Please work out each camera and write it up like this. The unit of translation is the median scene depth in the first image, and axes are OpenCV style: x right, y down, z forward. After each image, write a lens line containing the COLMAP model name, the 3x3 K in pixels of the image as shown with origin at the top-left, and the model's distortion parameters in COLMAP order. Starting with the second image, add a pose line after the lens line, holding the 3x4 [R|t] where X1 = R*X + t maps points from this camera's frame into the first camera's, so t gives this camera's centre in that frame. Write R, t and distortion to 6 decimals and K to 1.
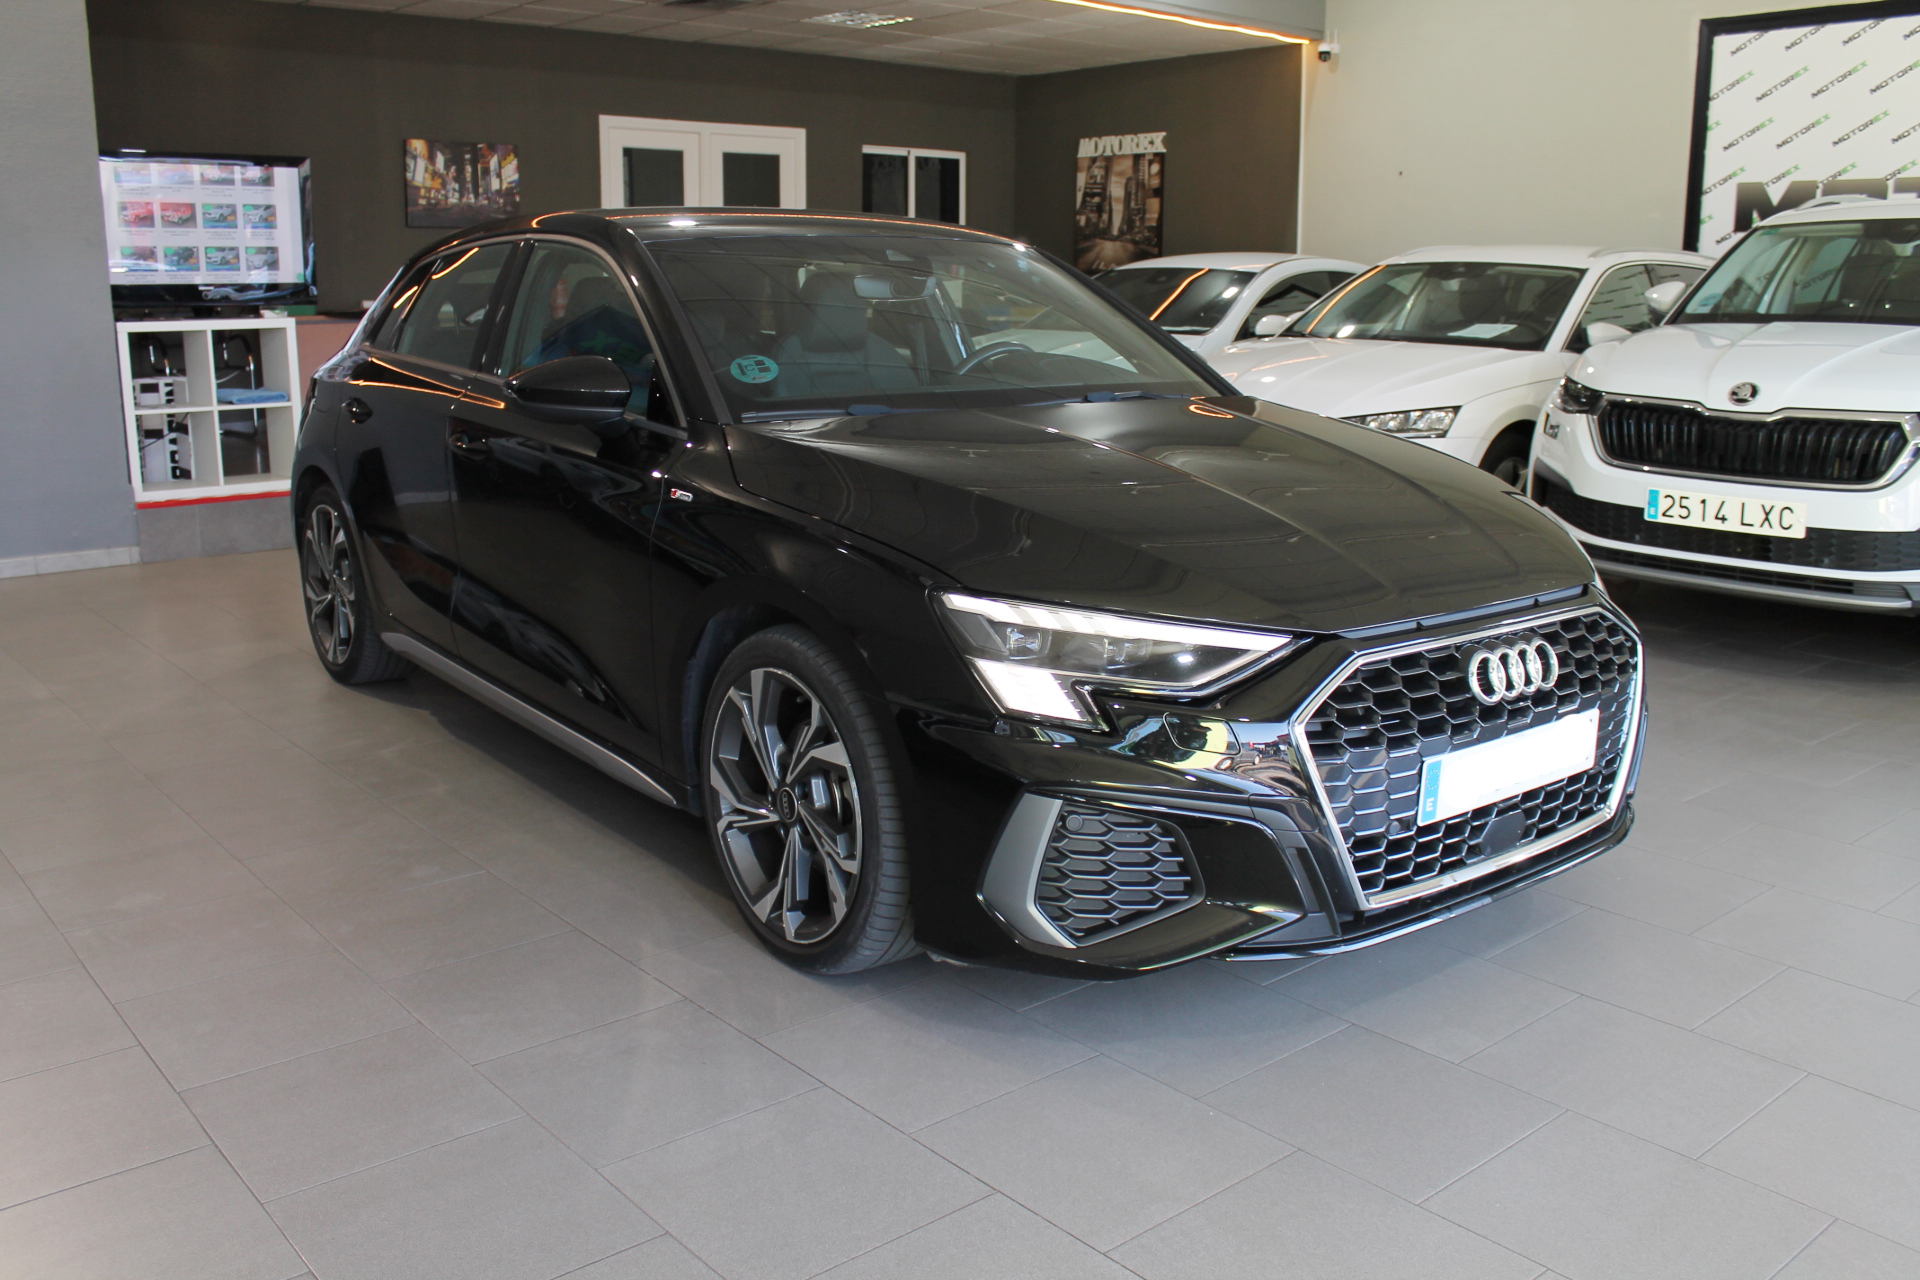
lens RADIAL K [[1620.3, 0, 960.0], [0, 1620.3, 640.0], [0, 0, 1]] dist [-0.176293, 0.157648]
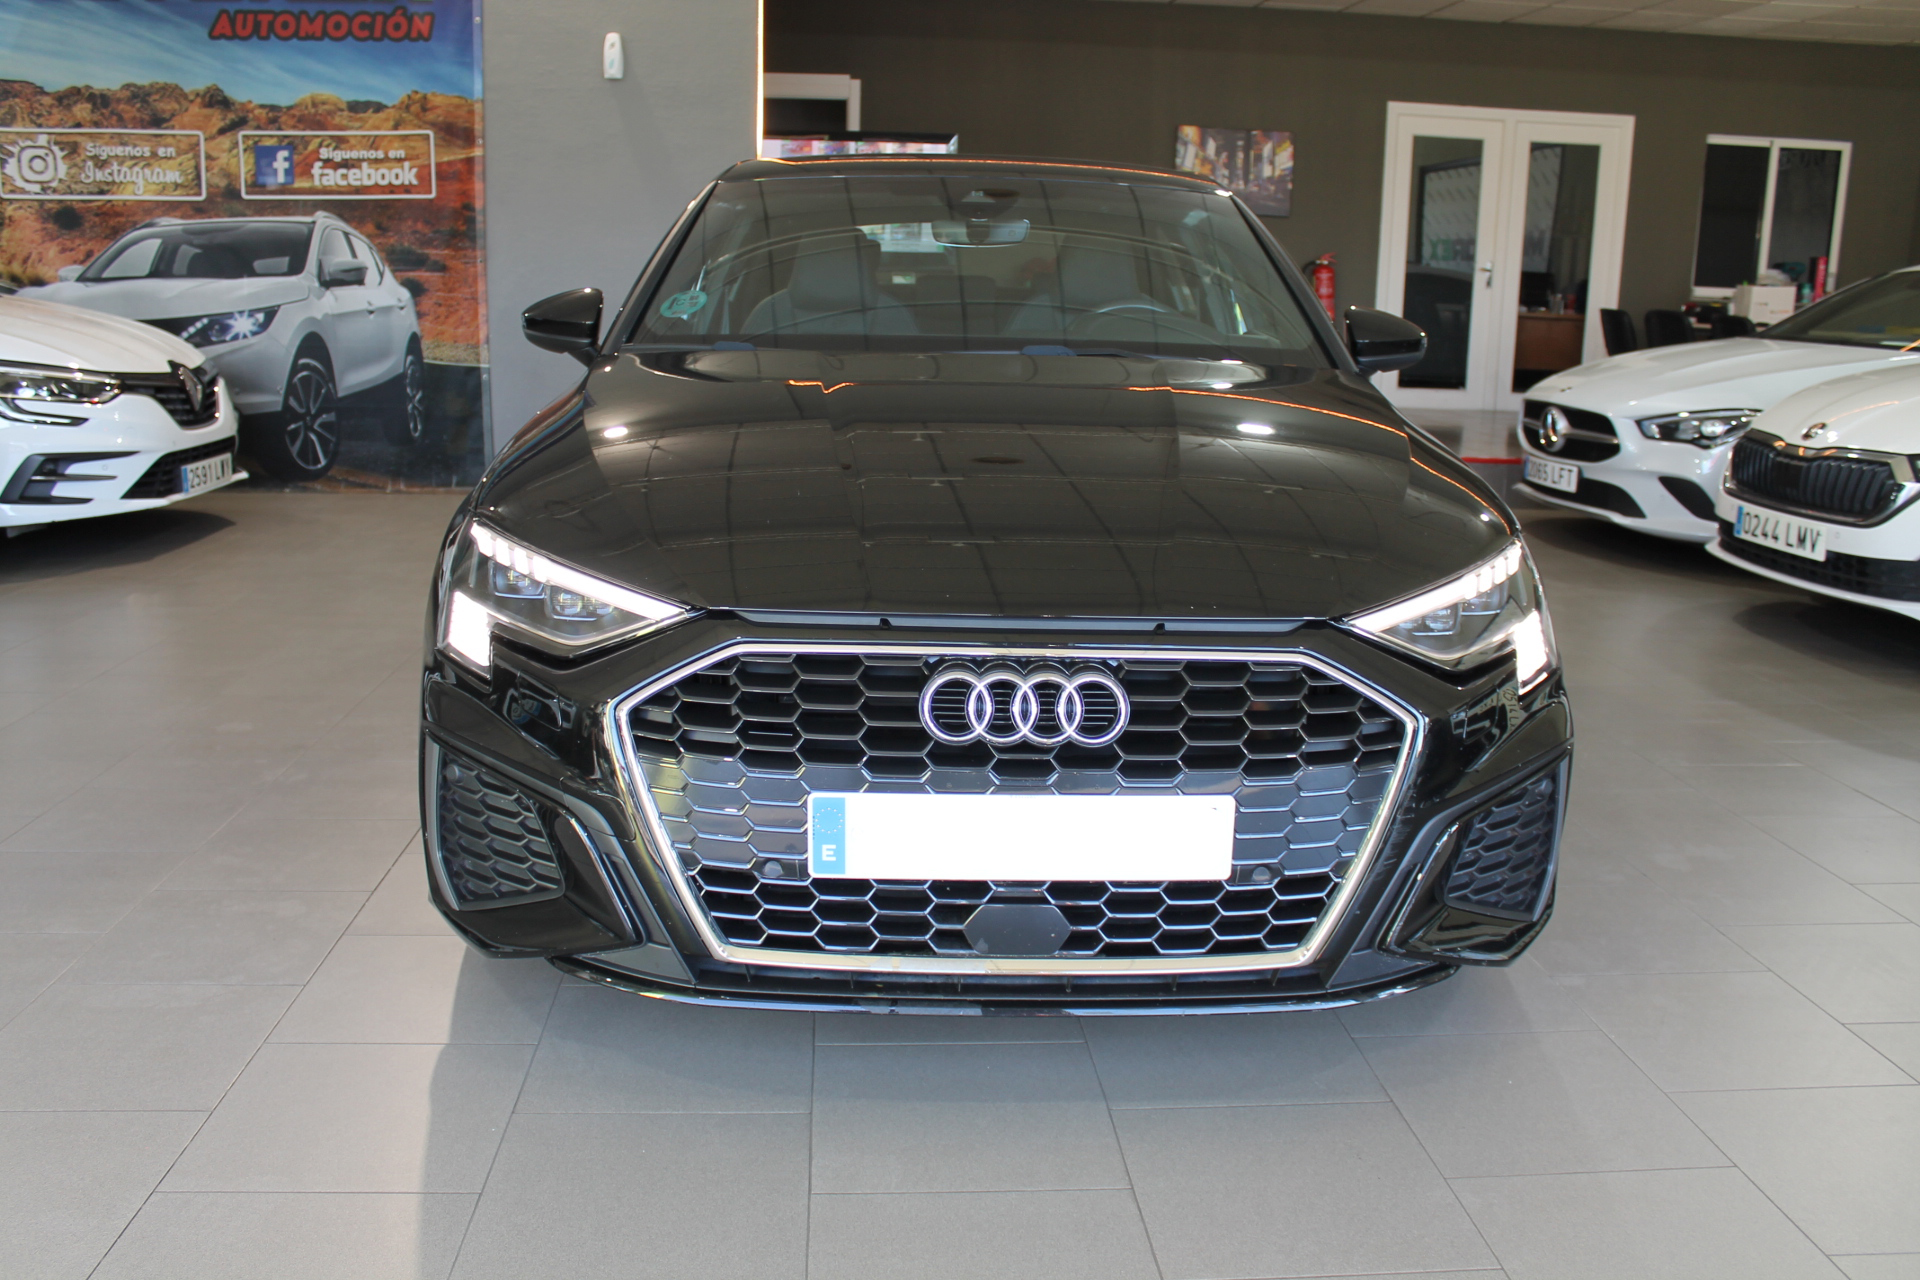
lens RADIAL K [[1620.3, 0, 960.0], [0, 1620.3, 640.0], [0, 0, 1]] dist [-0.176293, 0.157648]
pose [[0.807787, 0.141221, -0.572308, 0.210501], [-0.144791, 0.988670, 0.039594, -0.010306], [0.571415, 0.050882, 0.819082, 0.107702]]
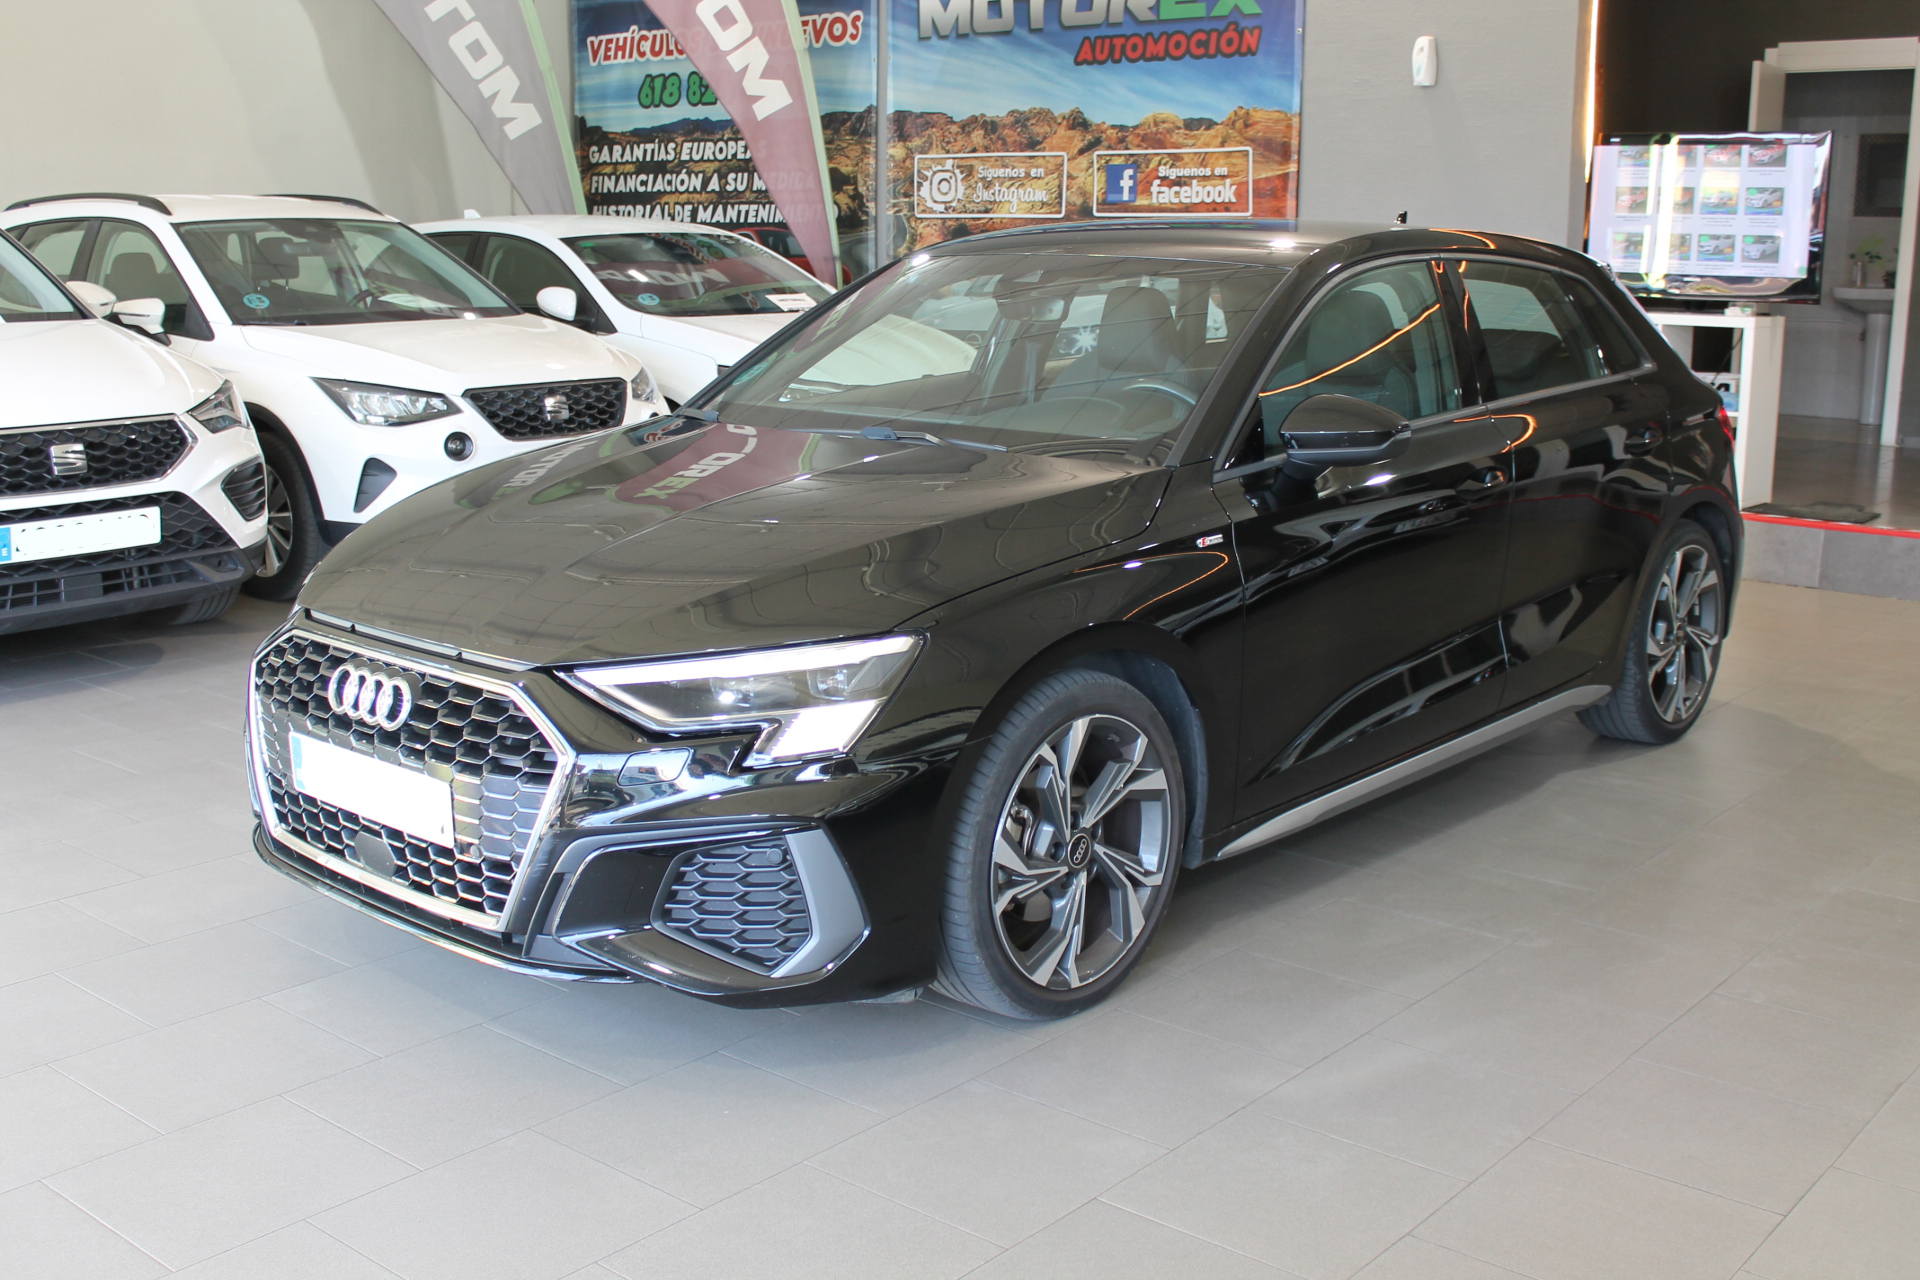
lens RADIAL K [[1955.0, 0, 1002.7], [0, 1955.0, 637.1], [0, 0, 1]] dist [-0.094307, 0.004755]
pose [[0.190403, 0.195539, -0.962035, 0.463012], [-0.218431, 0.963835, 0.152673, -0.085124], [0.957097, 0.181069, 0.226229, 0.313151]]
